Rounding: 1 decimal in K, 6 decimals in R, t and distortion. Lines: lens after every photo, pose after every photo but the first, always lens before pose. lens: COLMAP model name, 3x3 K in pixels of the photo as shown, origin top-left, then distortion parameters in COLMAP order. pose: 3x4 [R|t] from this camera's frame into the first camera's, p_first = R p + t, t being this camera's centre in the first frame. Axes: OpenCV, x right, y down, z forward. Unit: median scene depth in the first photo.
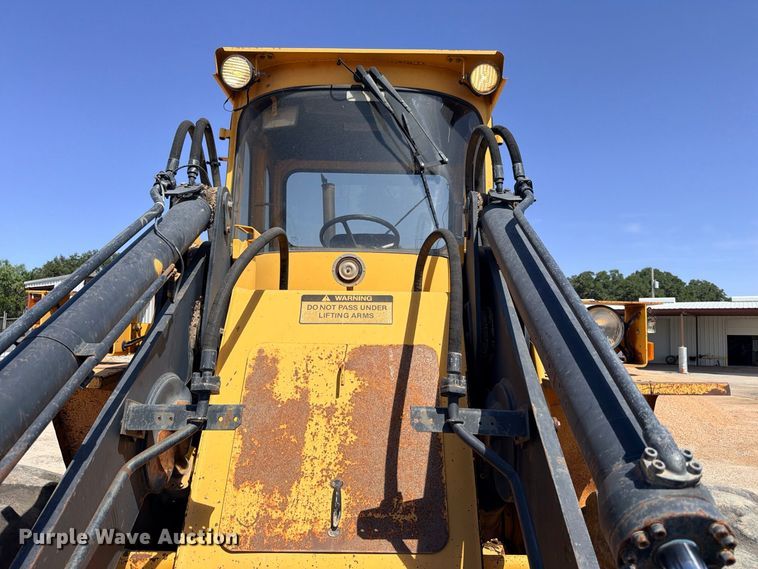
lens RADIAL K [[540.8, 0, 376.4], [0, 540.8, 287.9], [0, 0, 1]] dist [0.057795, -0.084395]
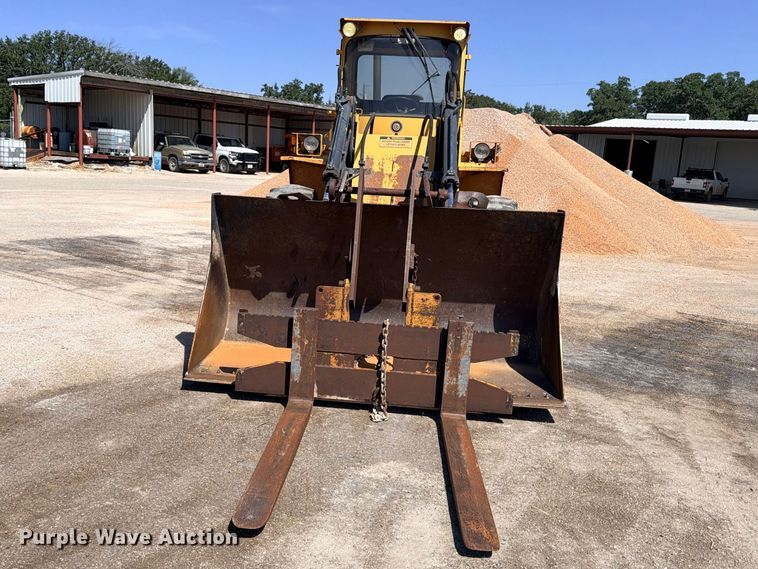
lens RADIAL K [[683.3, 0, 347.8], [0, 683.3, 287.5], [0, 0, 1]] dist [0.127971, -0.212548]
pose [[0.996923, 0.047152, -0.062624, -0.032452], [-0.028124, 0.960826, 0.275723, -0.161940], [0.073171, -0.273113, 0.959195, -2.022956]]
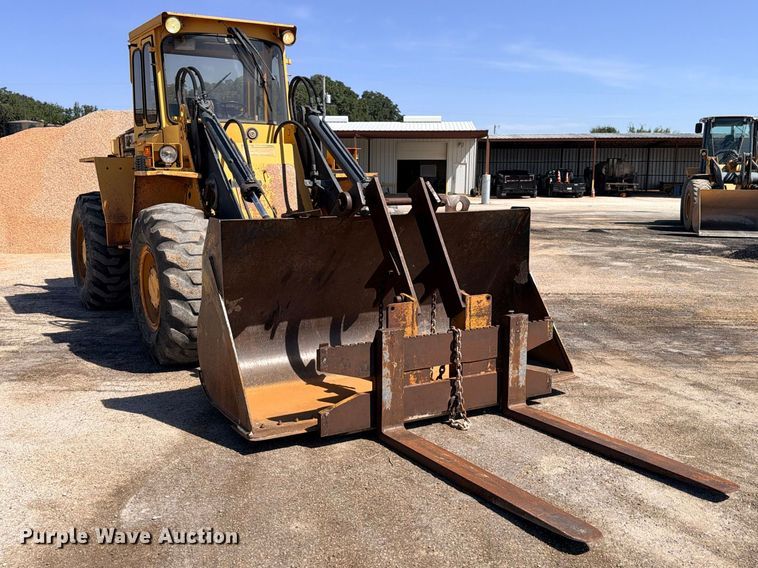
lens RADIAL K [[728.4, 0, 374.2], [0, 728.4, 280.4], [0, 0, 1]] dist [0.147704, -0.267982]
pose [[0.859419, -0.092425, 0.502848, -1.064719], [-0.032627, 0.971605, 0.234347, -0.151025], [-0.510229, -0.217809, 0.832001, -1.801136]]
